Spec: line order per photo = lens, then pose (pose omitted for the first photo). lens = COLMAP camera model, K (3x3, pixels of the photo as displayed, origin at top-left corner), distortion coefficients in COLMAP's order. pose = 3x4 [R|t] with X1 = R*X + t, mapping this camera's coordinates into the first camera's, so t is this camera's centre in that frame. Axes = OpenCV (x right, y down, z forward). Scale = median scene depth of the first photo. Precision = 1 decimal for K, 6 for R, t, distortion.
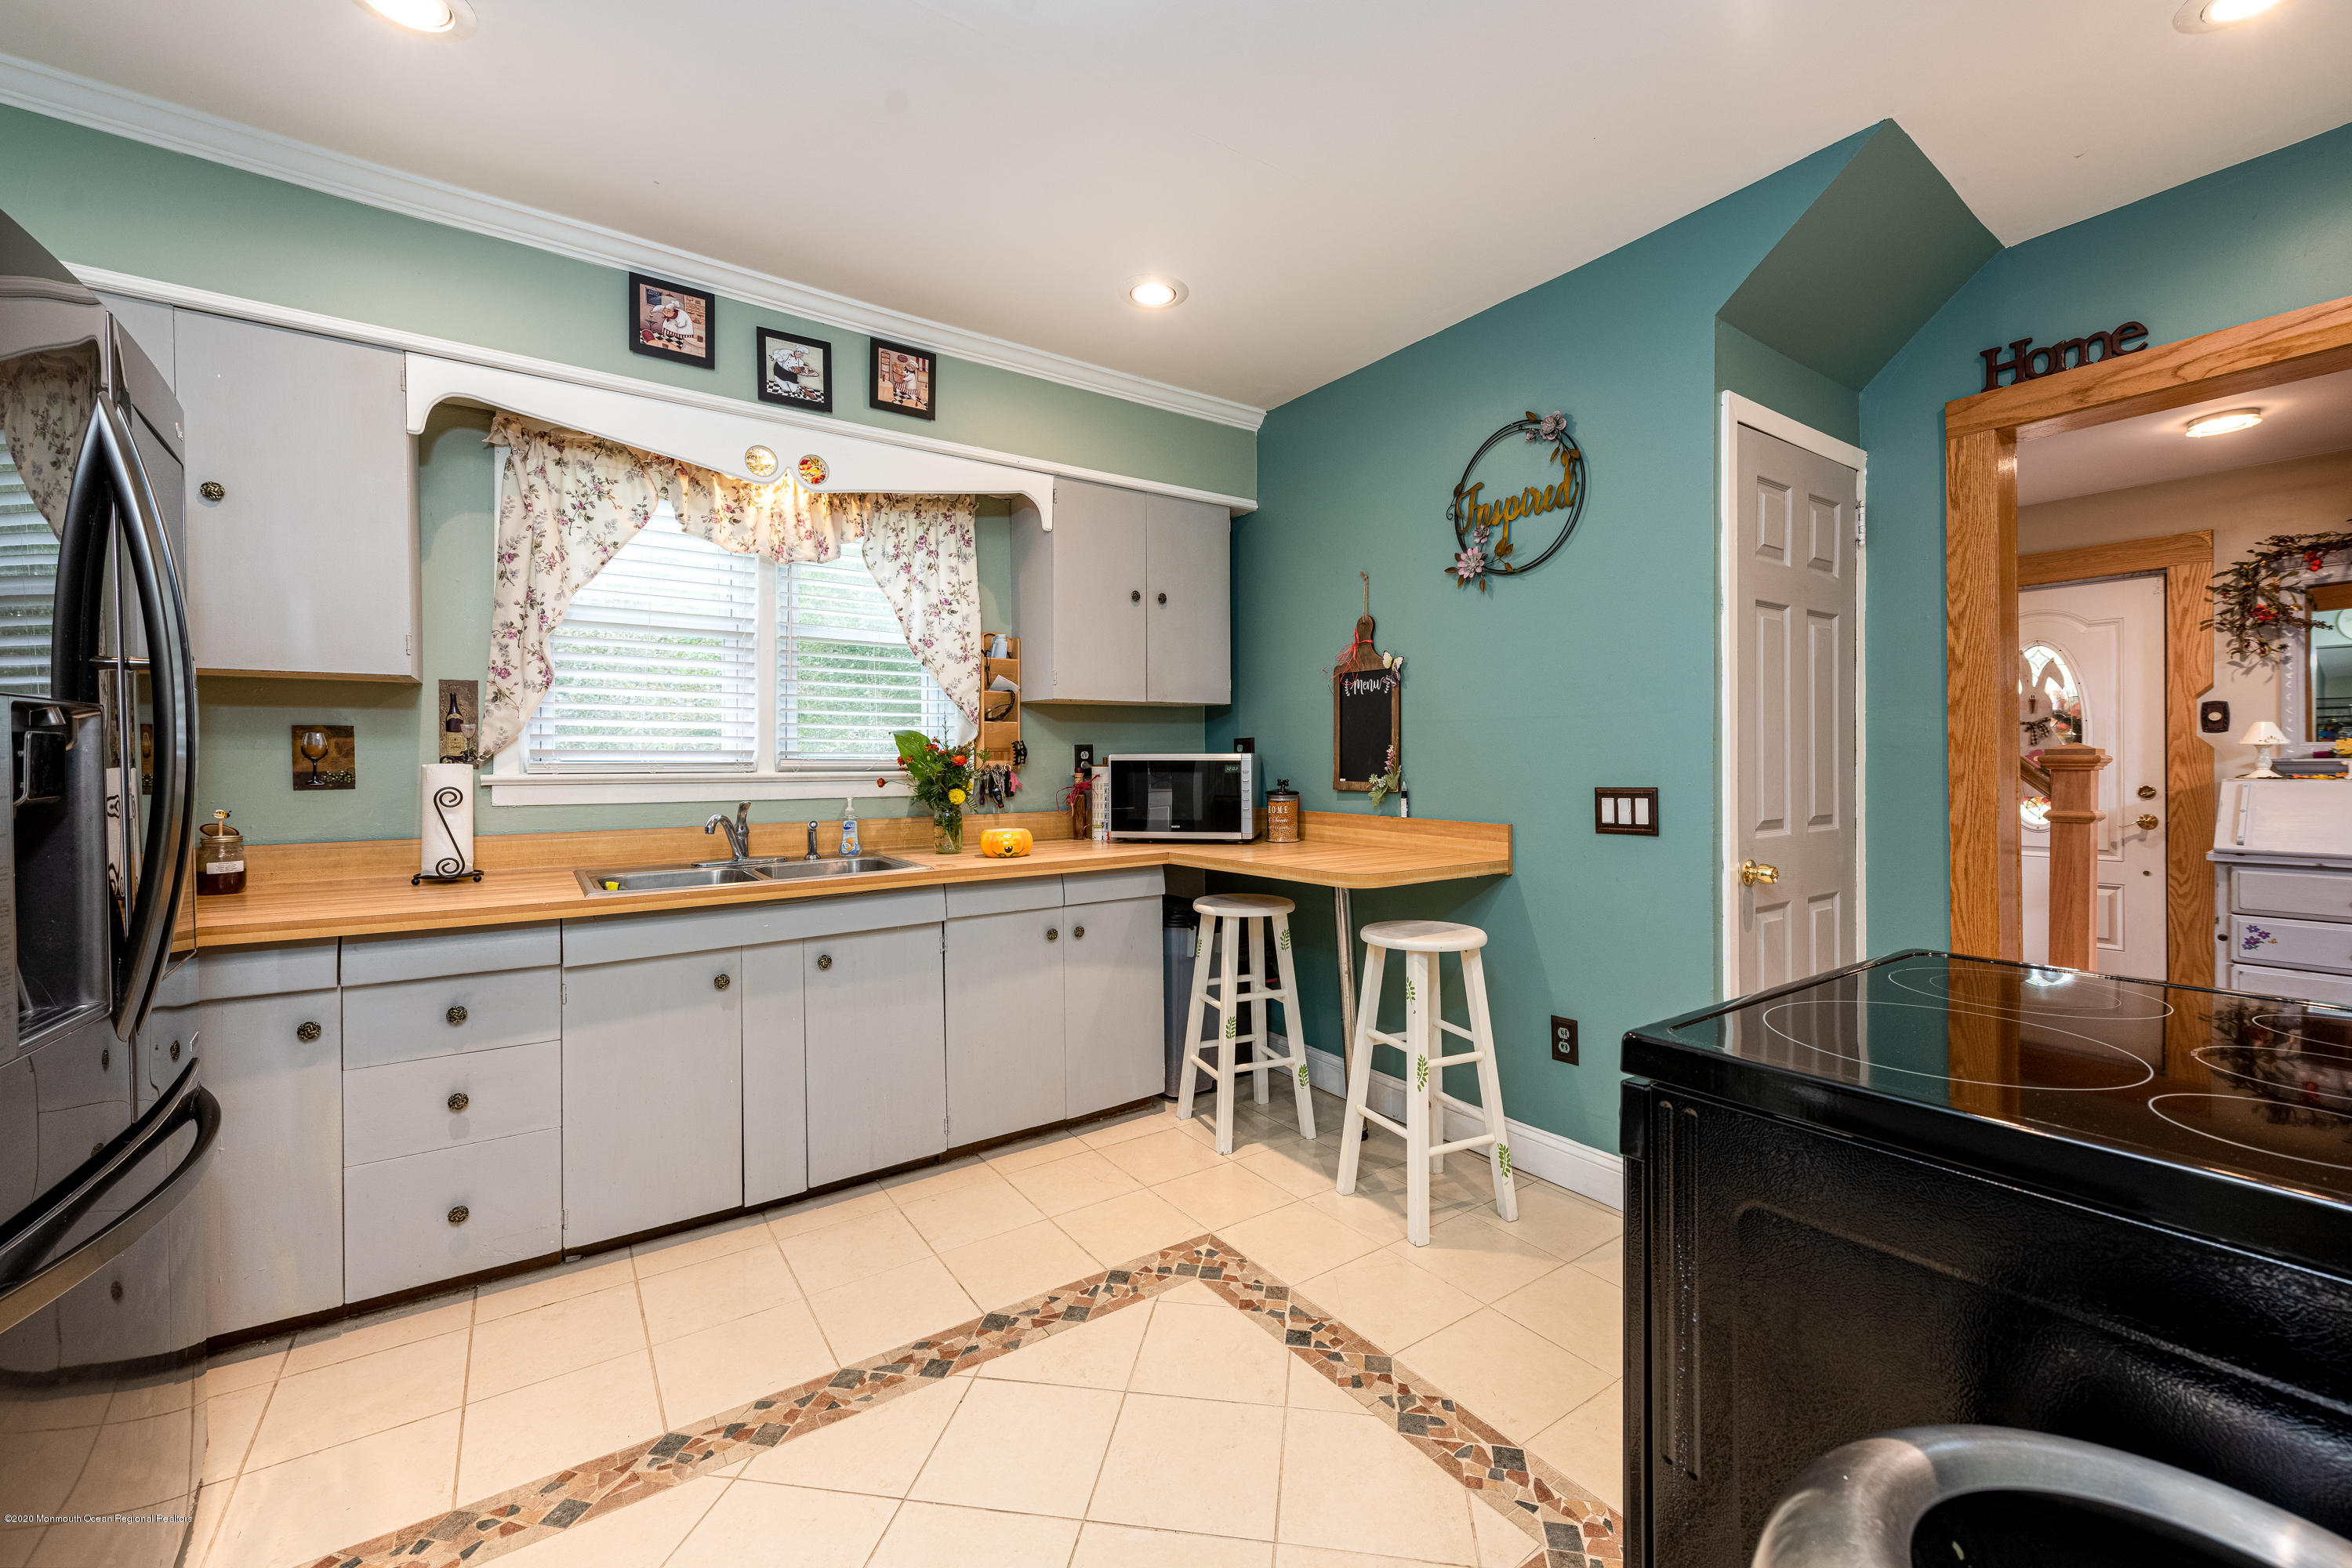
lens RADIAL K [[950.9, 0, 1182.7], [0, 950.9, 770.6], [0, 0, 1]] dist [0.014093, -0.000777]
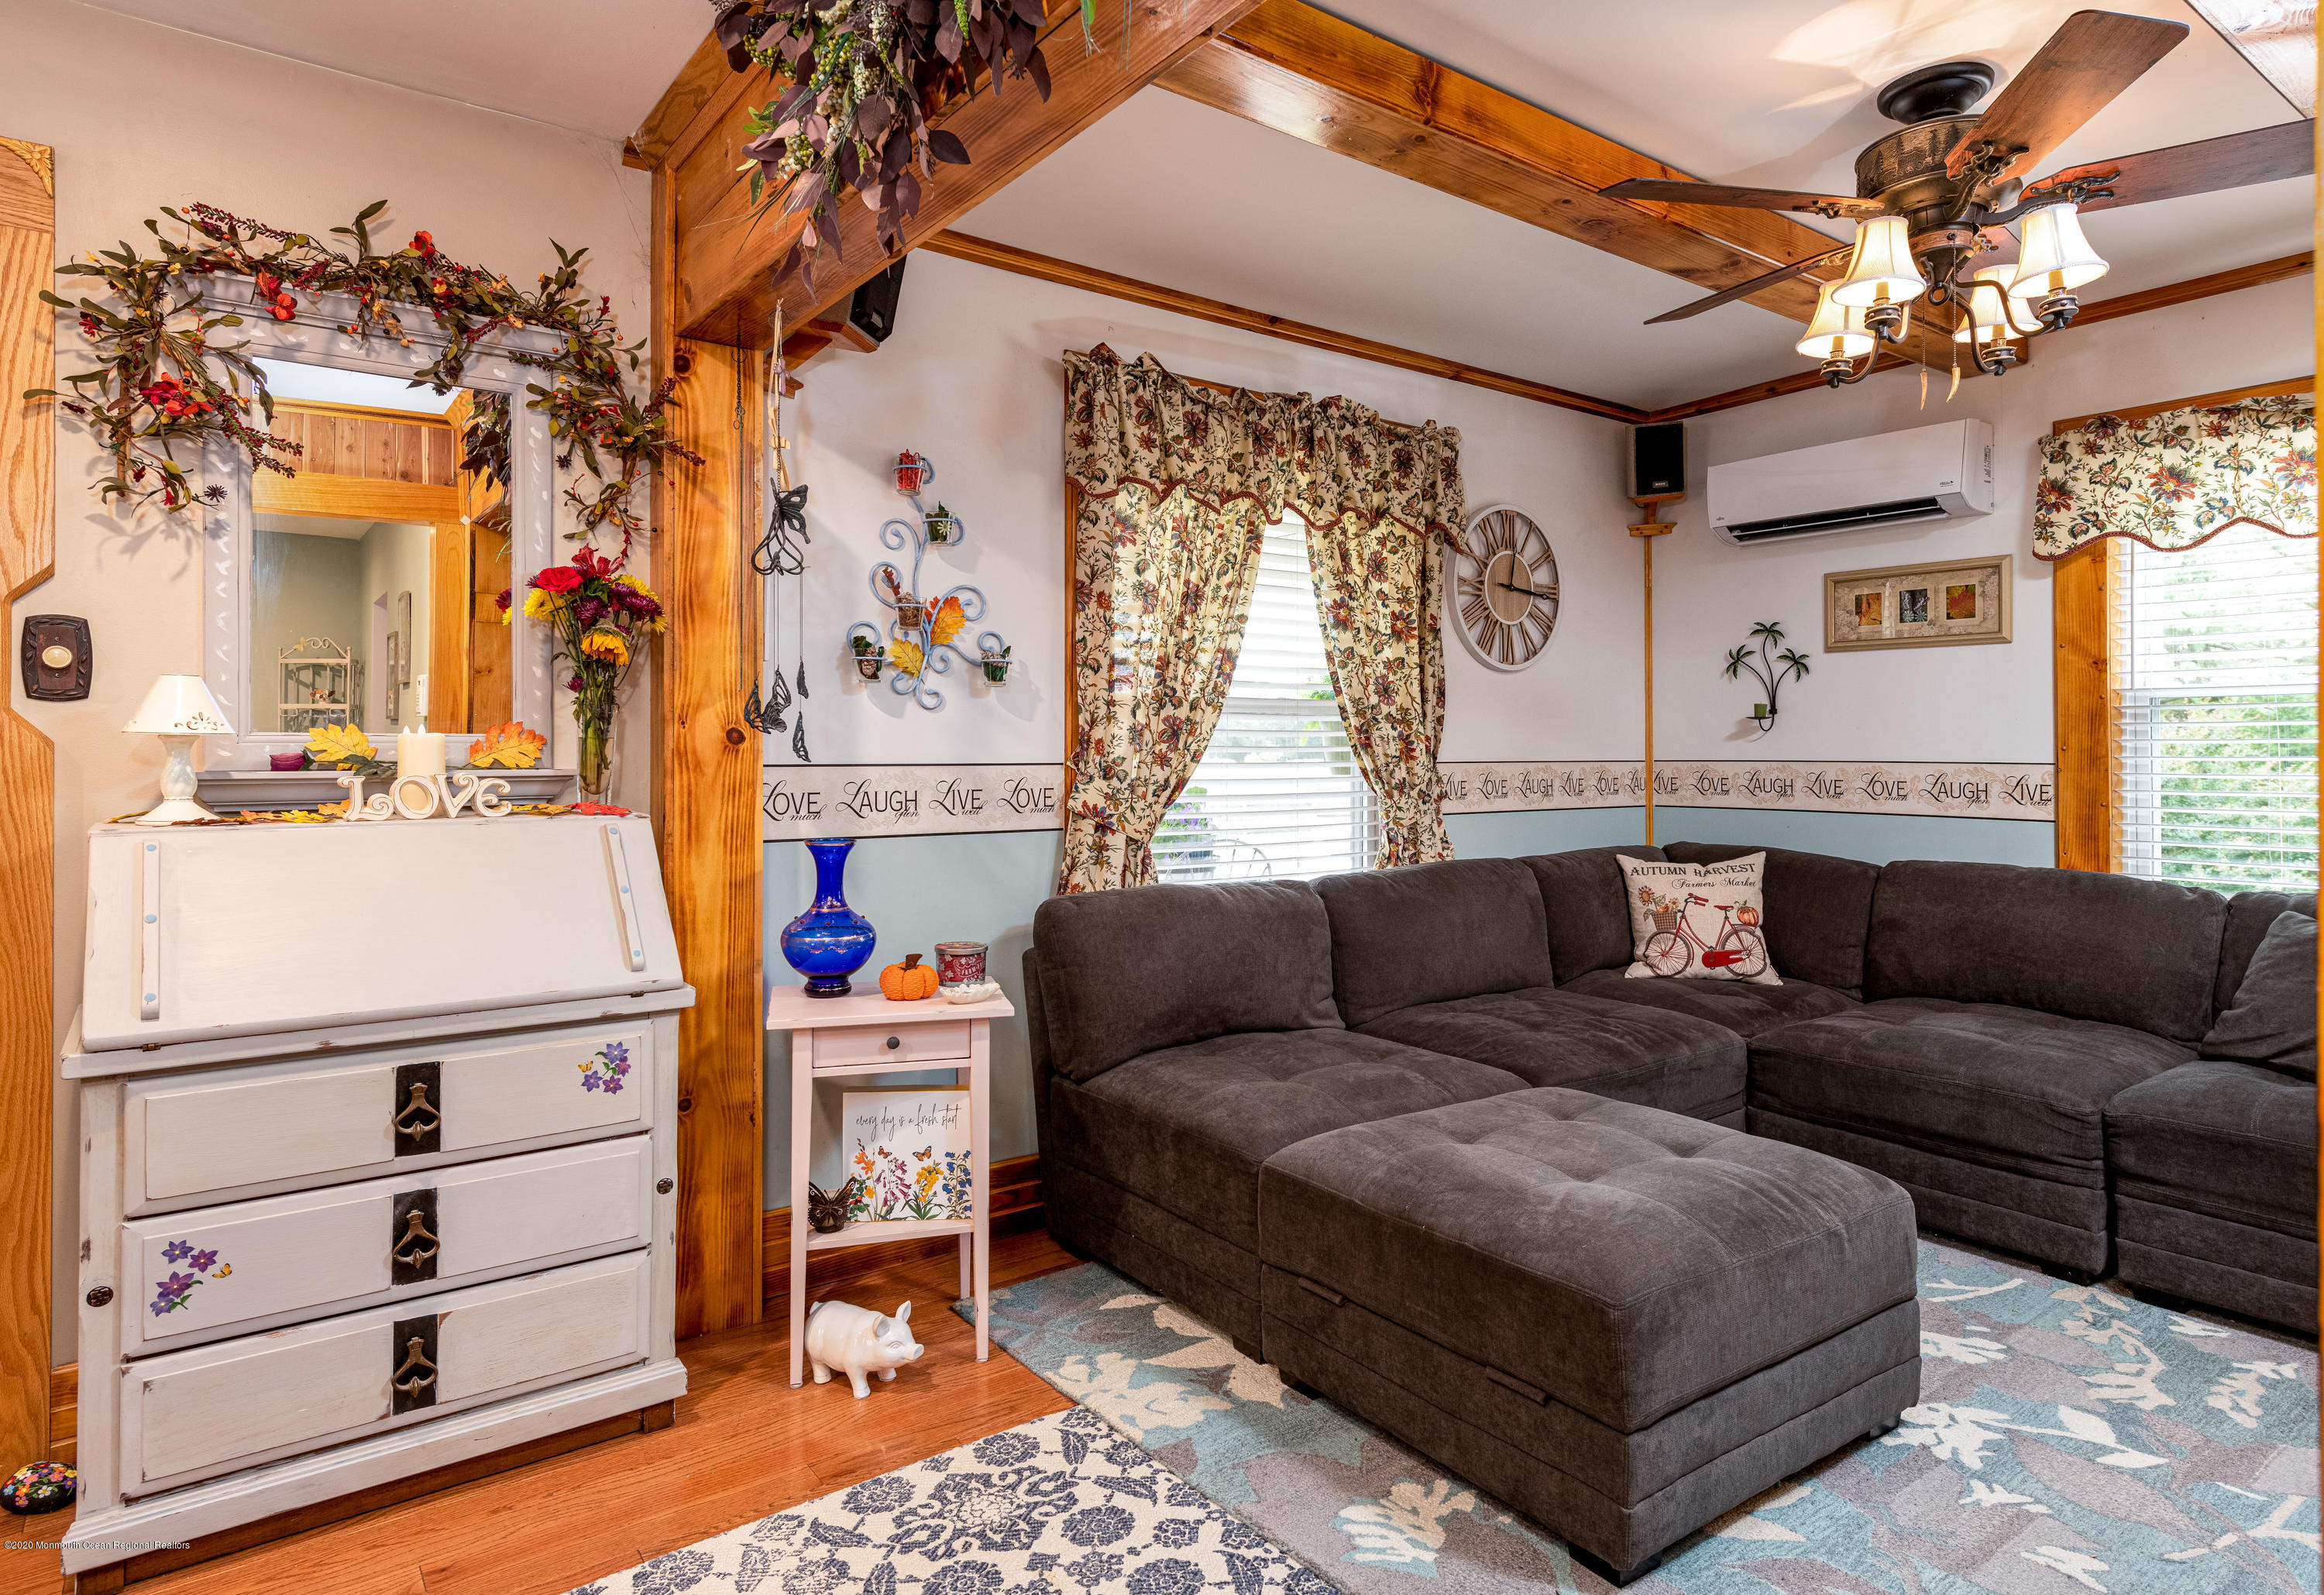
lens RADIAL K [[1300.7, 0, 1238.1], [0, 1300.7, 740.7], [0, 0, 1]] dist [0.039697, -0.026266]
pose [[-0.046555, 0.018383, 0.998747, 0.565053], [0.009554, 0.999793, -0.017957, -0.011105], [-0.998870, 0.008706, -0.046721, 0.593950]]
